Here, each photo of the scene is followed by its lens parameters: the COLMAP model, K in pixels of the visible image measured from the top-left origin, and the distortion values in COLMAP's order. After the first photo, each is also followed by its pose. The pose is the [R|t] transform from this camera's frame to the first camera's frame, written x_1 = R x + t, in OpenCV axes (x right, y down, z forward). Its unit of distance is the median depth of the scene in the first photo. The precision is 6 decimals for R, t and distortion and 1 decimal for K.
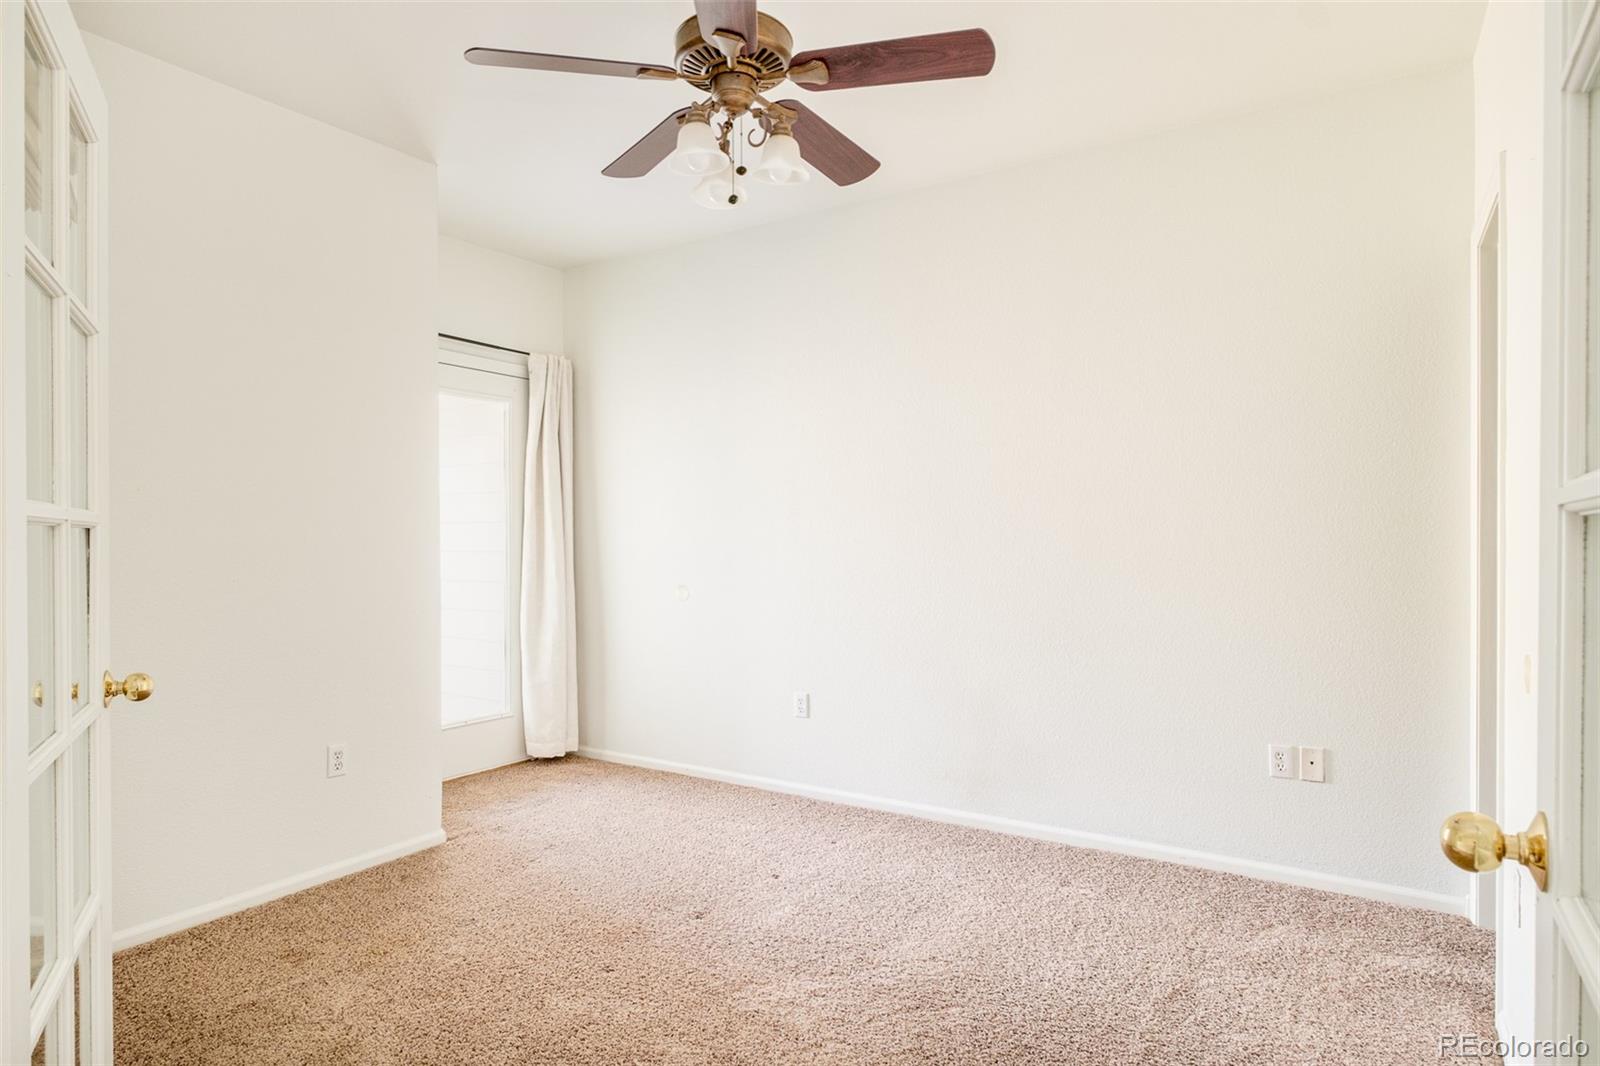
lens RADIAL K [[903.5, 0, 779.6], [0, 903.5, 548.7], [0, 0, 1]] dist [-0.003581, -0.005449]
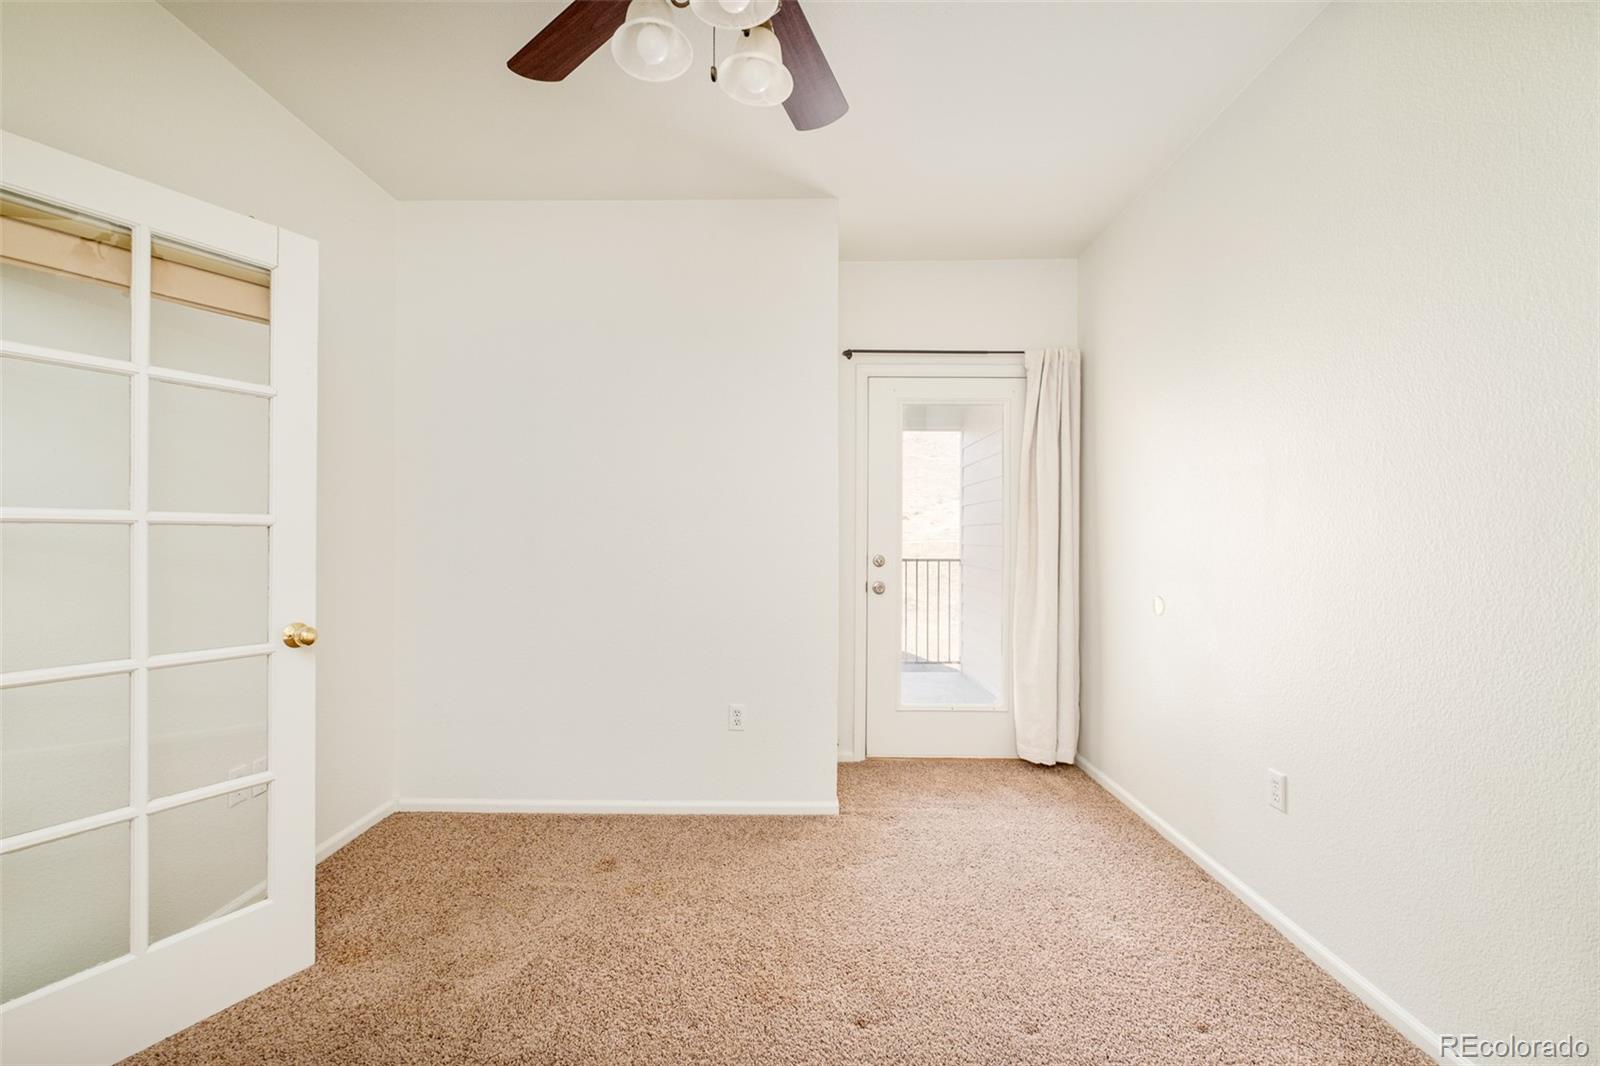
lens RADIAL K [[695.0, 0, 802.4], [0, 695.0, 538.8], [0, 0, 1]] dist [-0.006317, -0.000912]
pose [[0.547294, 0.010254, -0.836877, 0.356434], [-0.018552, 0.999828, 0.000118, -0.008784], [0.836735, 0.015461, 0.547390, 0.581830]]
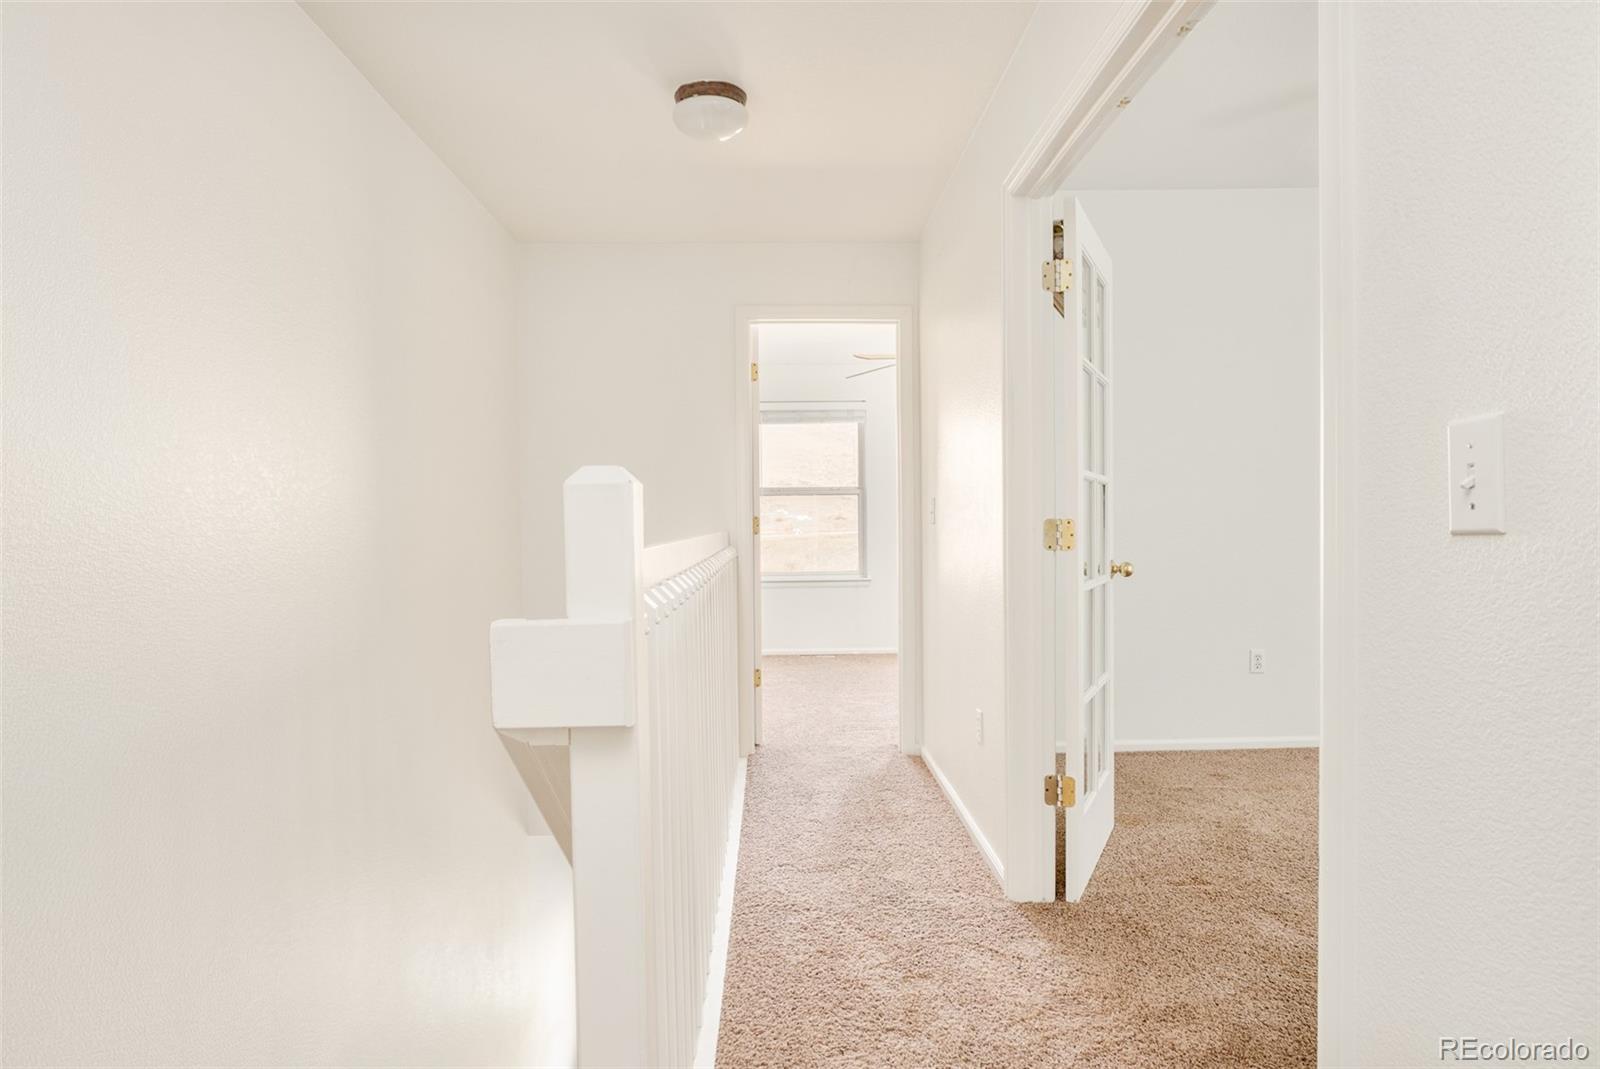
lens RADIAL K [[903.5, 0, 788.7], [0, 903.5, 540.8], [0, 0, 1]] dist [-0.003581, -0.005449]
pose [[0.552310, 0.008990, -0.833590, 0.261090], [0.001813, 0.999927, 0.011985, 0.037195], [0.833637, -0.008130, 0.552253, -0.350290]]
